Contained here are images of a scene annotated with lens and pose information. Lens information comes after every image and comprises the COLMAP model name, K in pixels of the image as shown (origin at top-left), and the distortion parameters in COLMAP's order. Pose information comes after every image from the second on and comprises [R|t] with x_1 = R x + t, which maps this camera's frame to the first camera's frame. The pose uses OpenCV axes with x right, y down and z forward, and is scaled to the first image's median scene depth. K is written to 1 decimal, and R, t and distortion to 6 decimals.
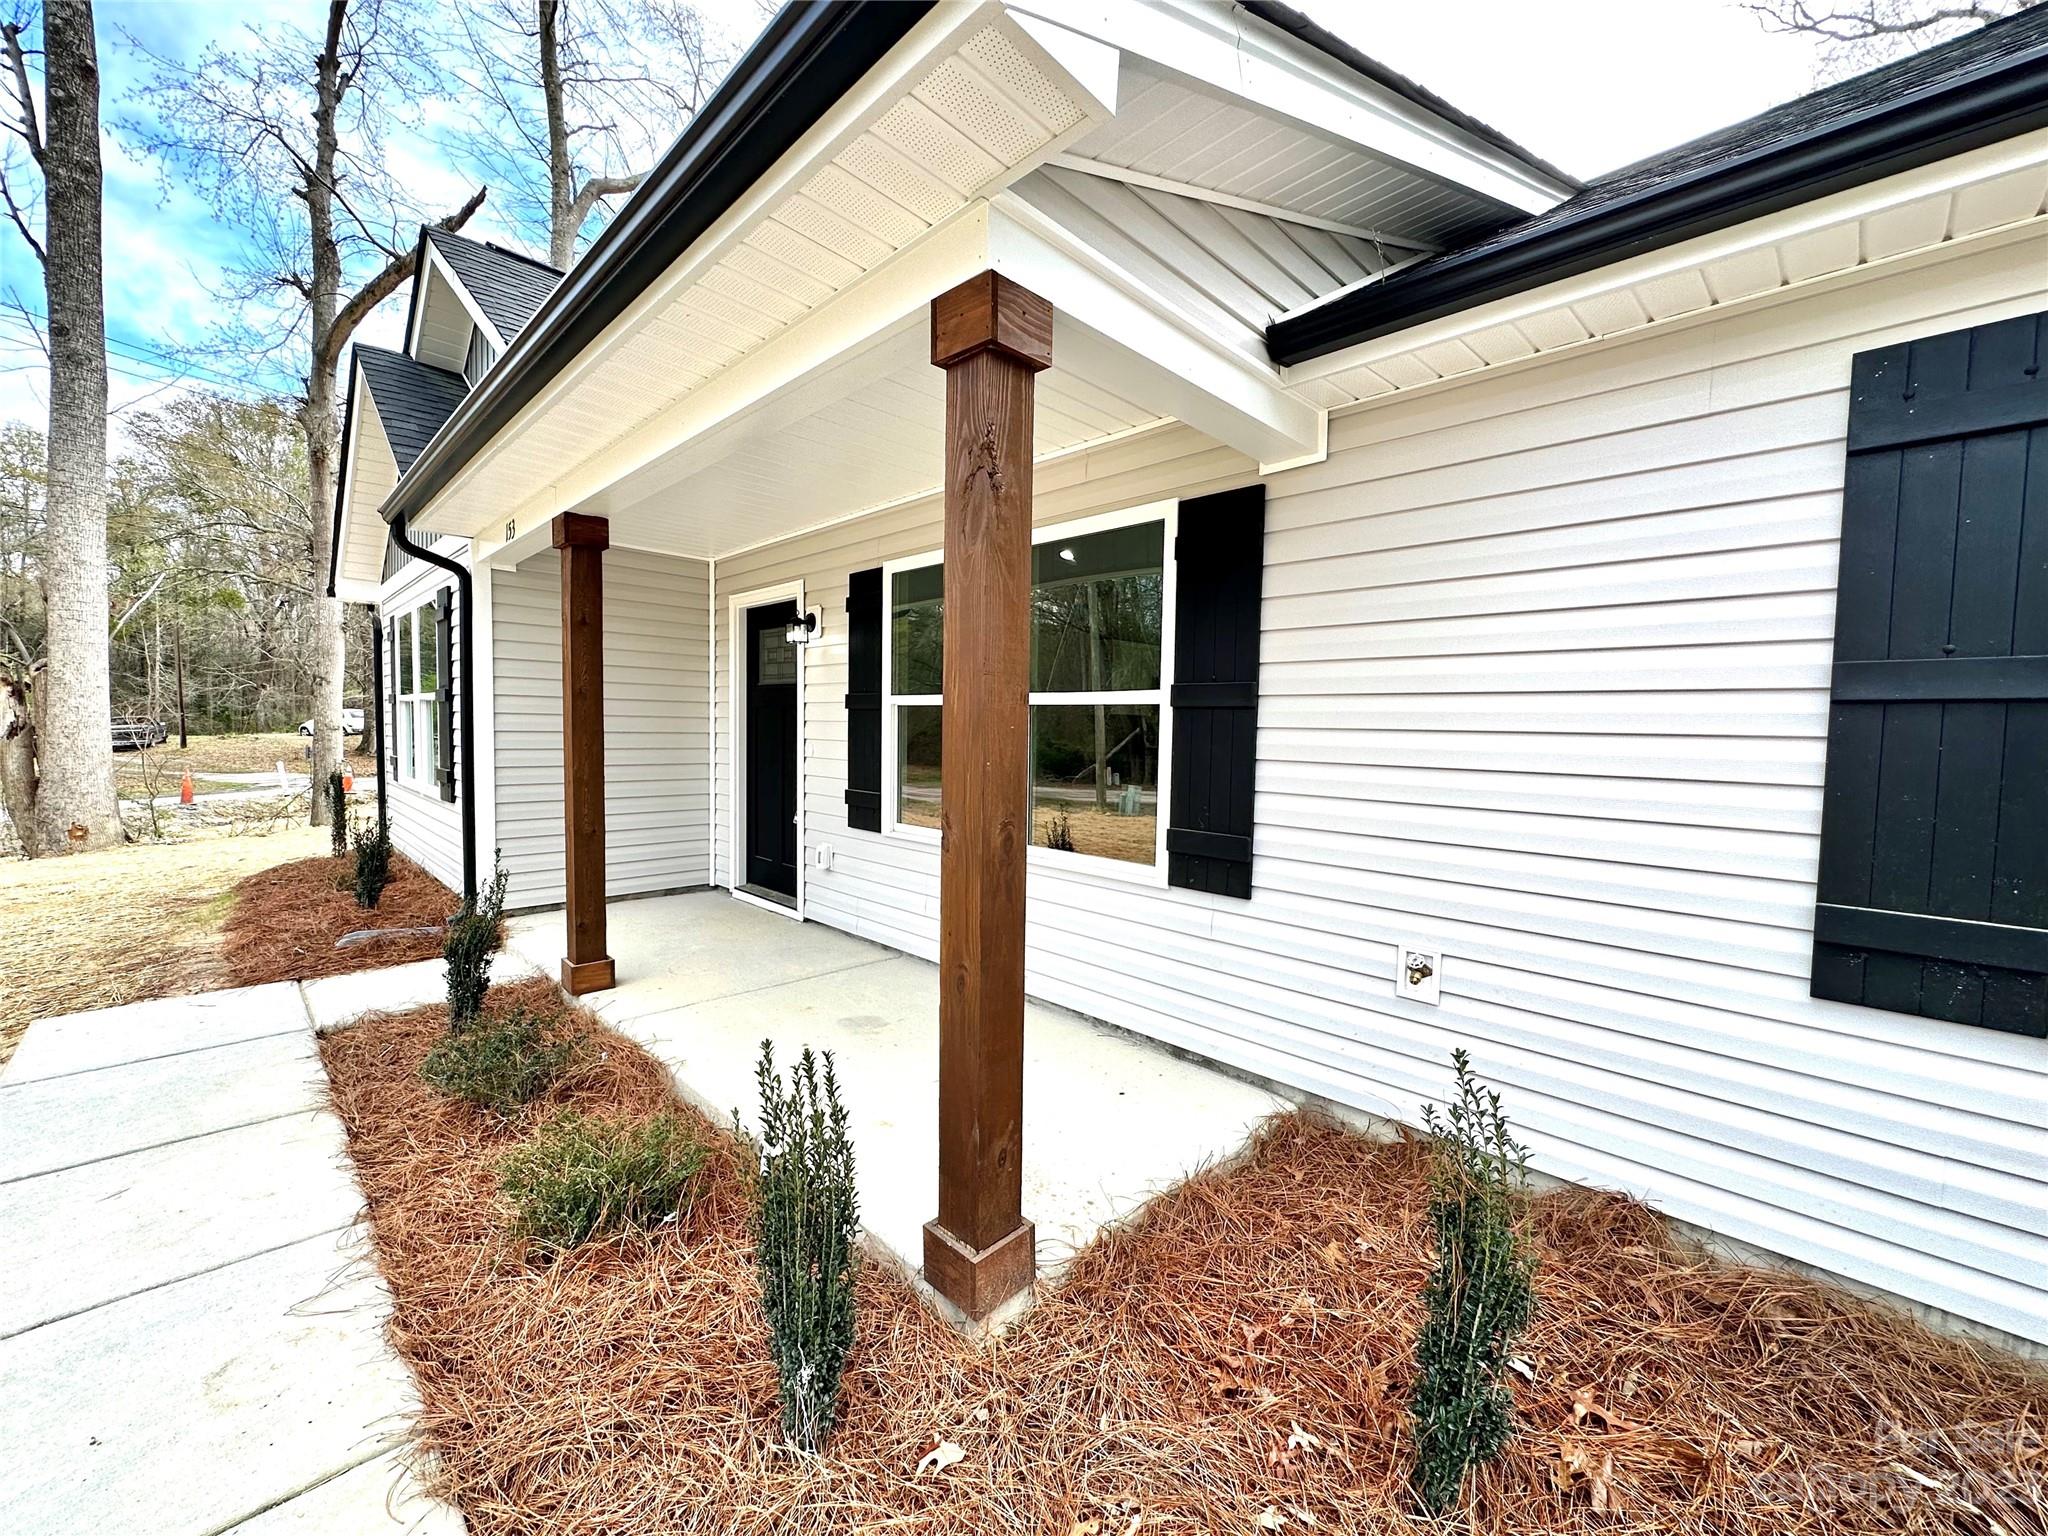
lens RADIAL K [[814.6, 0, 1024.3], [0, 814.6, 767.0], [0, 0, 1]] dist [-0.003106, 0.000515]
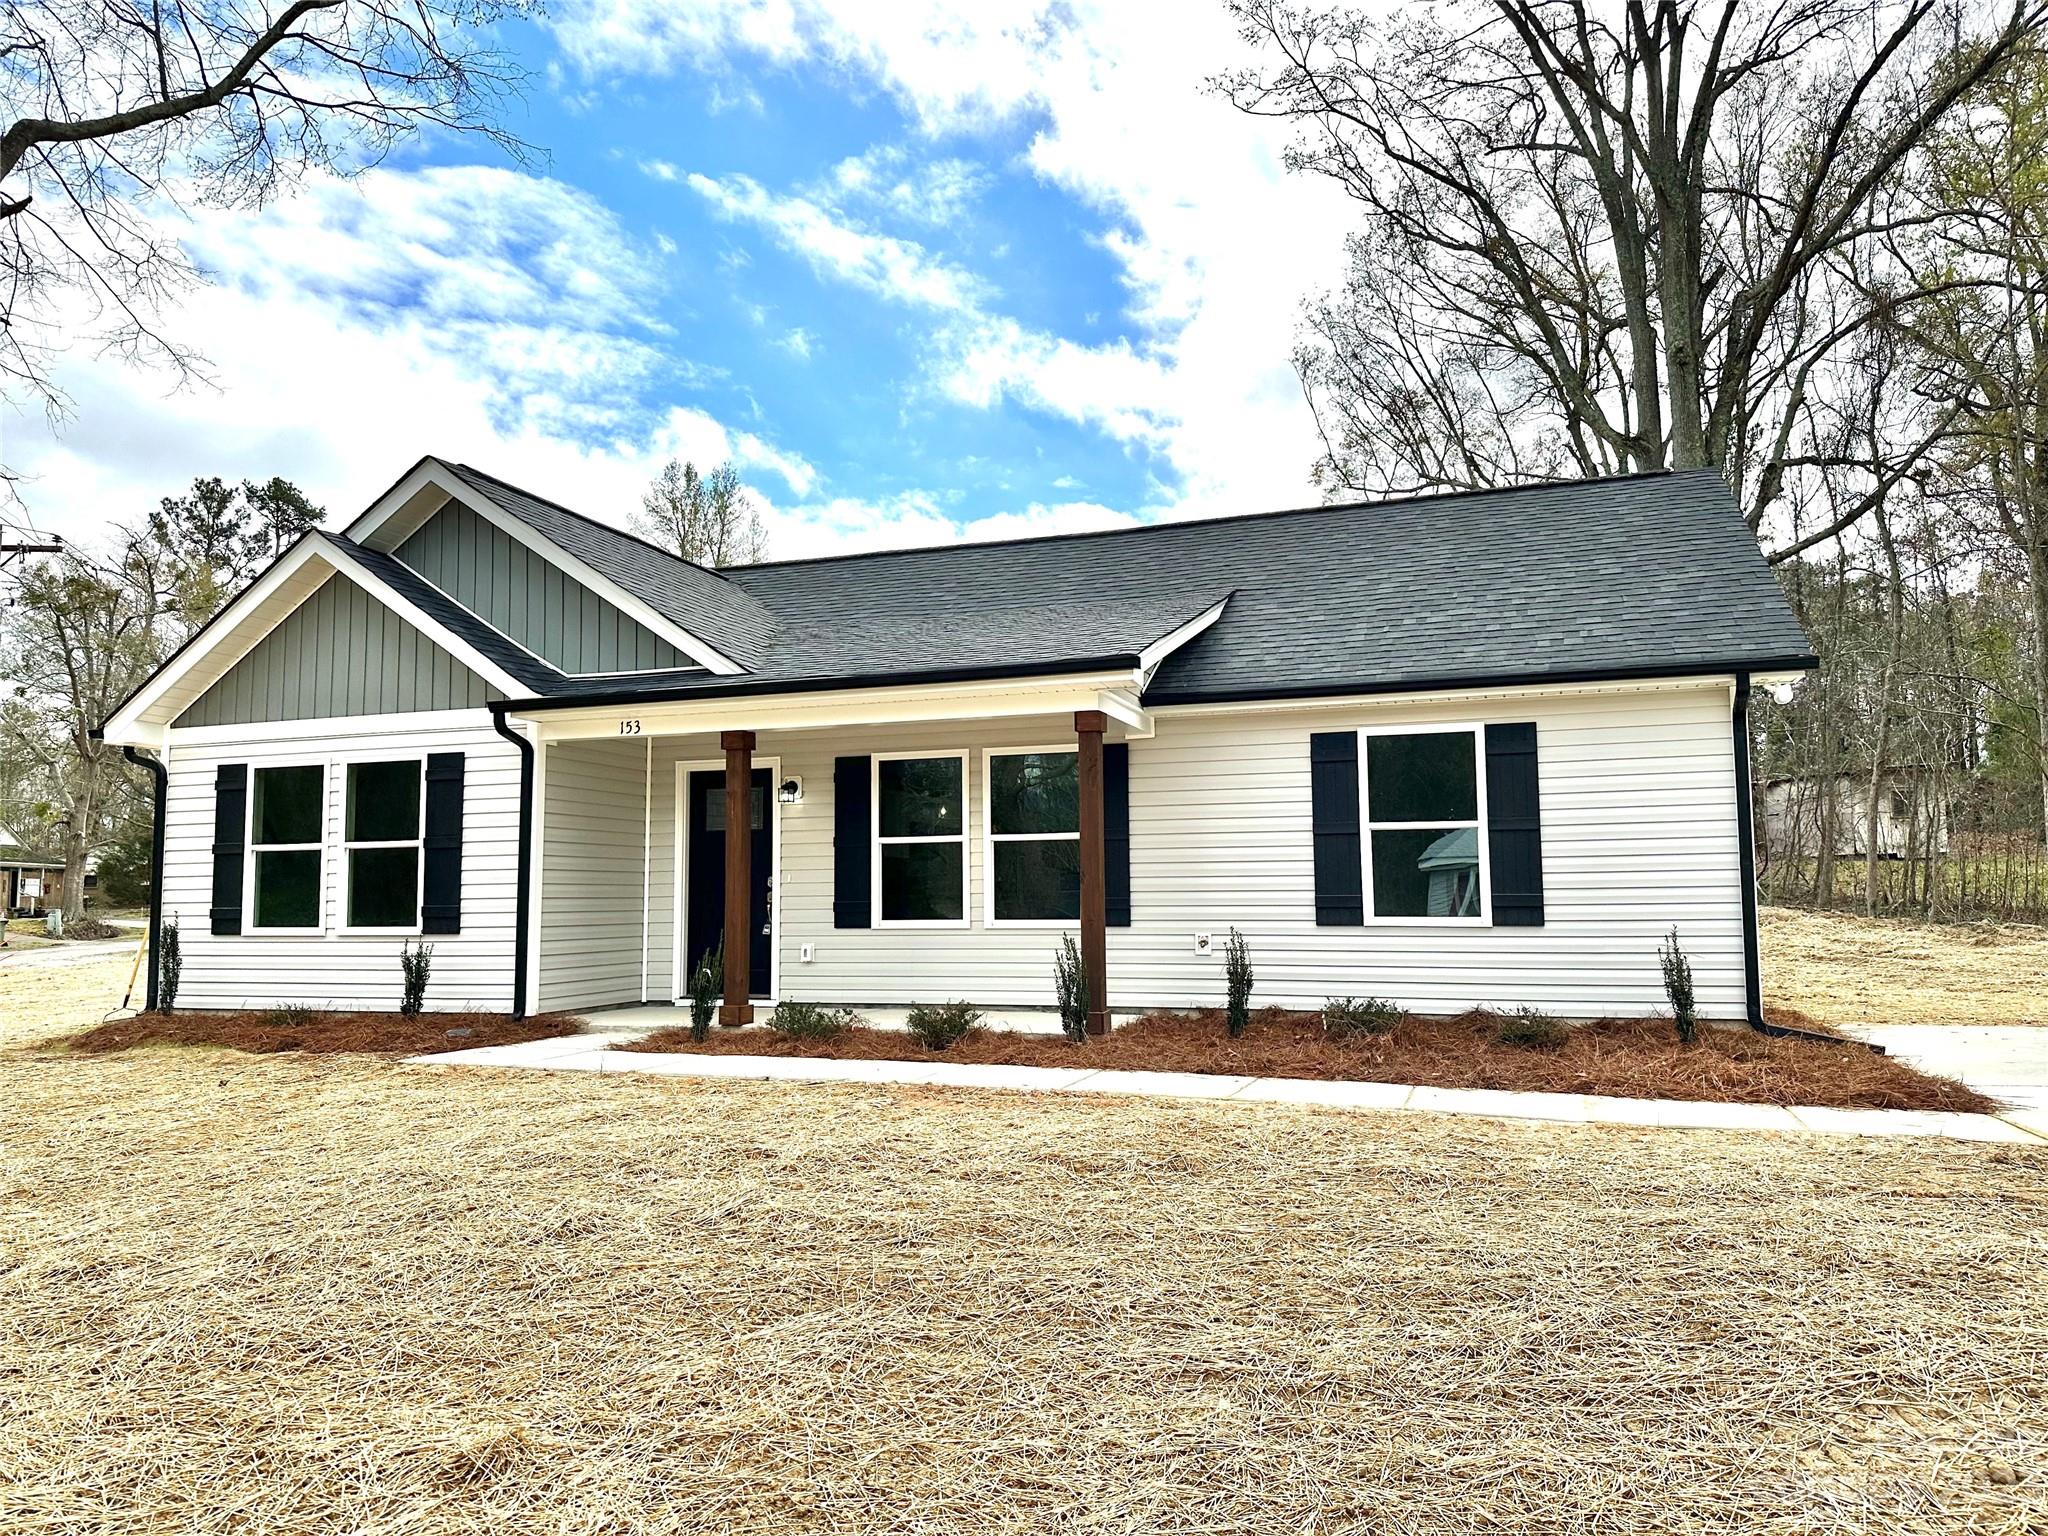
lens RADIAL K [[1439.3, 0, 1024.0], [0, 1439.3, 768.0], [0, 0, 1]] dist [0.030704, -0.033667]
pose [[0.899384, 0.011682, 0.437003, -1.060410], [0.049558, 0.990474, -0.128471, 0.140769], [-0.434341, 0.137202, 0.890238, -1.510626]]
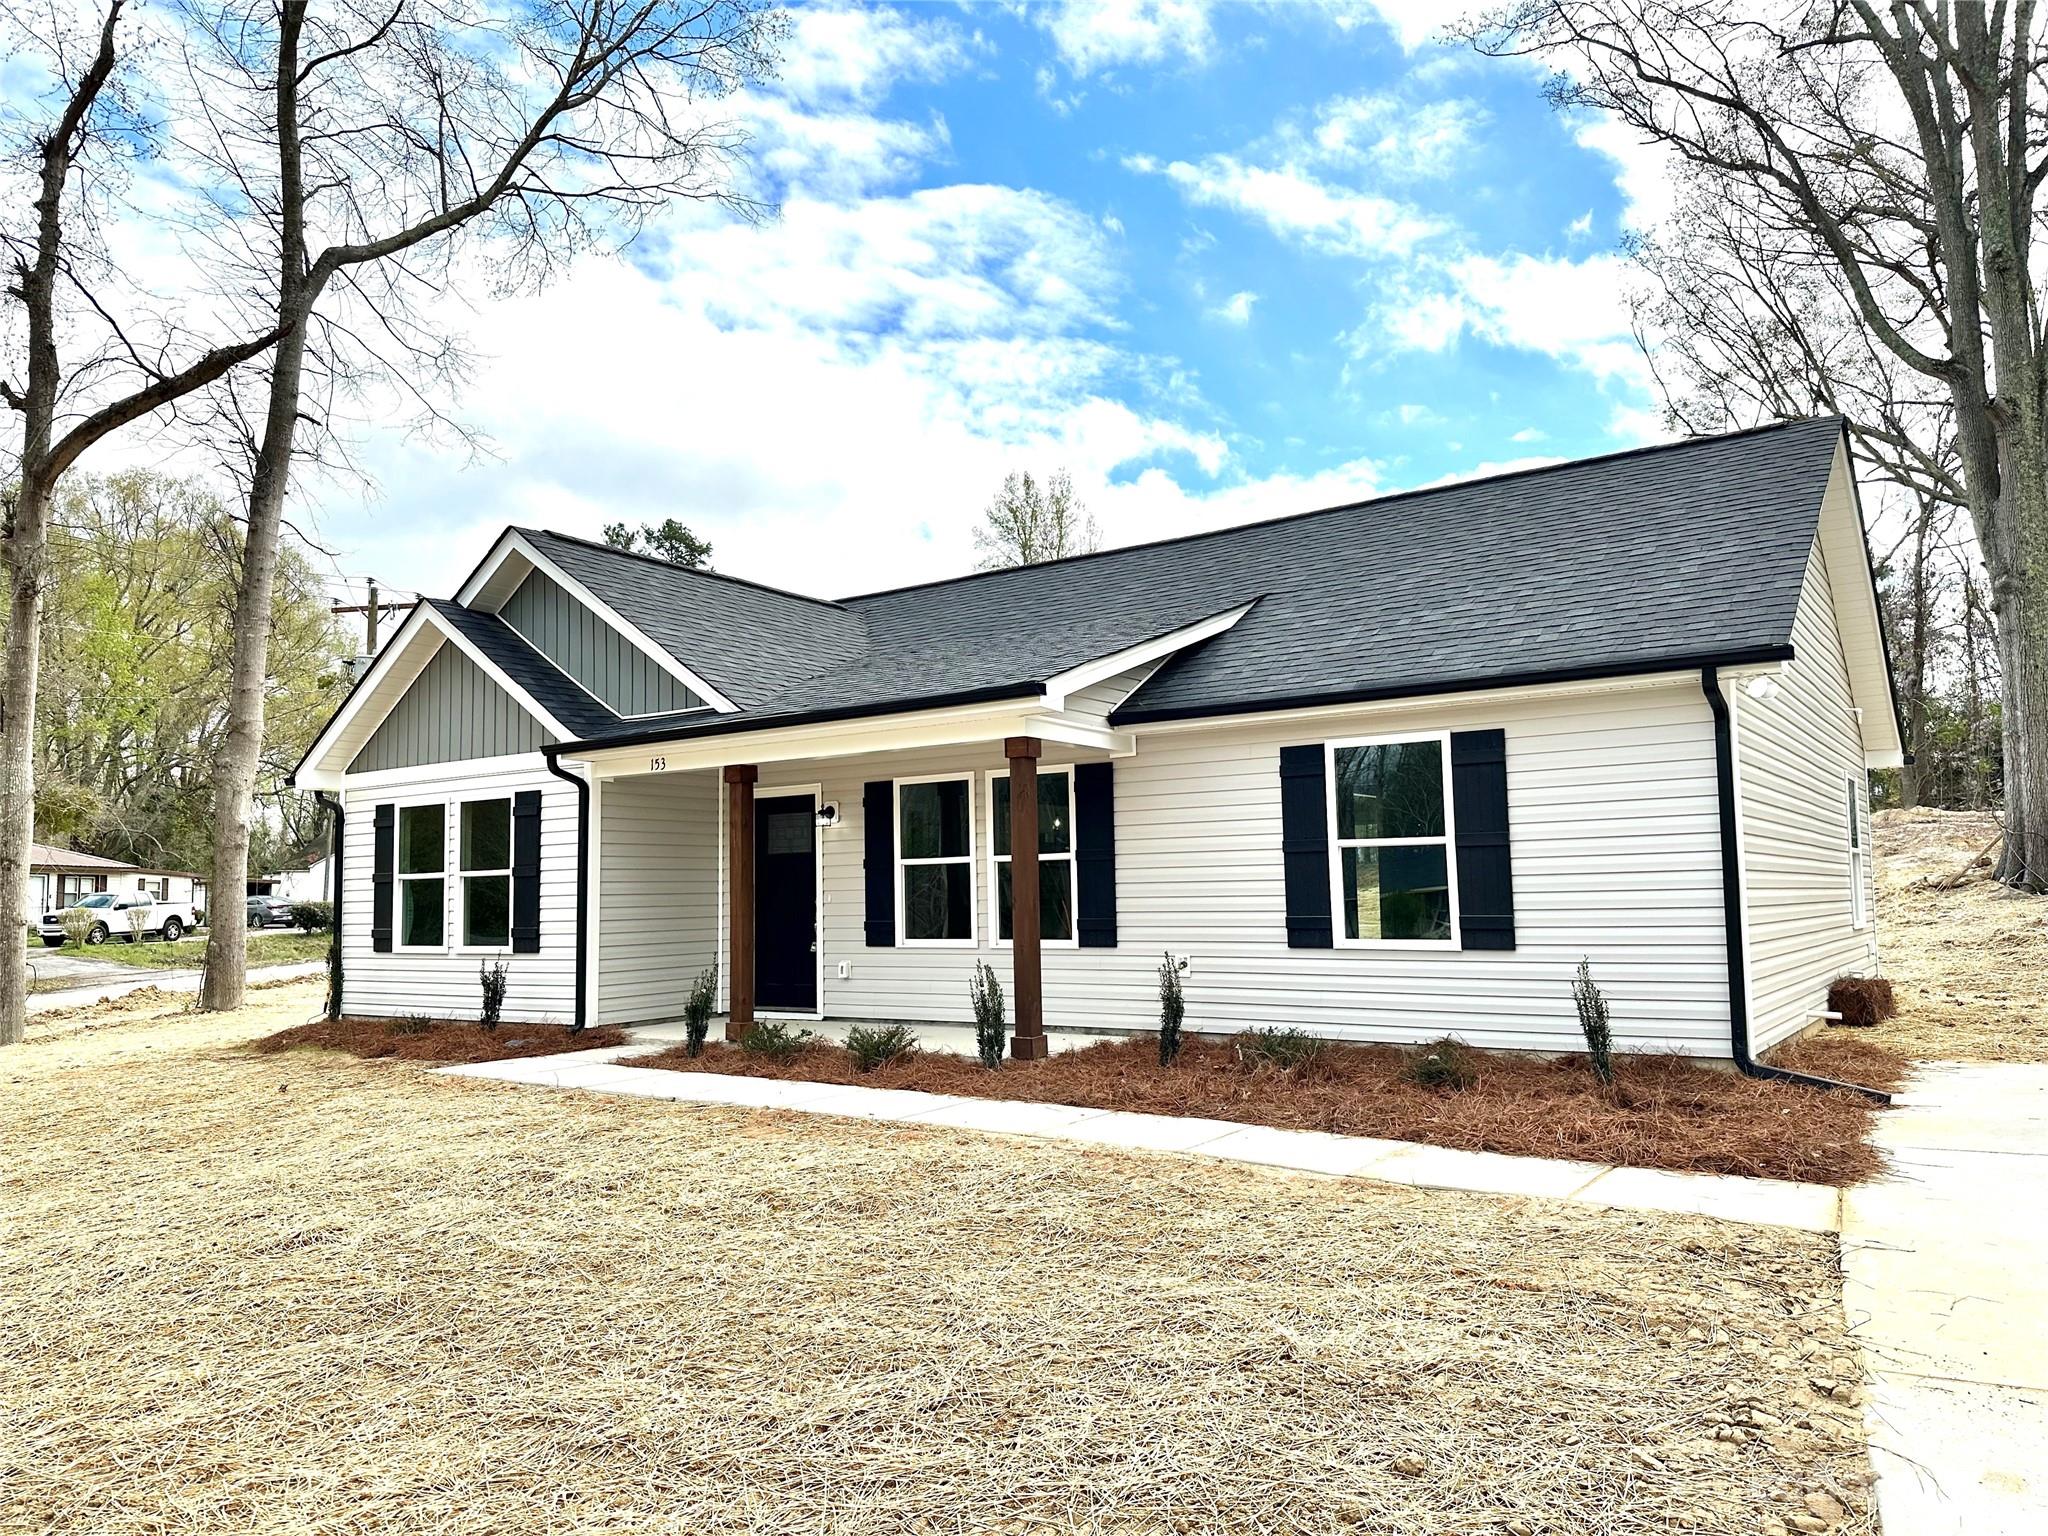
lens RADIAL K [[1439.3, 0, 1024.0], [0, 1439.3, 768.0], [0, 0, 1]] dist [0.030704, -0.033667]
pose [[0.983610, -0.024261, 0.178667, -0.406537], [0.048690, 0.989832, -0.133646, 0.119714], [-0.173608, 0.140155, 0.974791, -1.754043]]
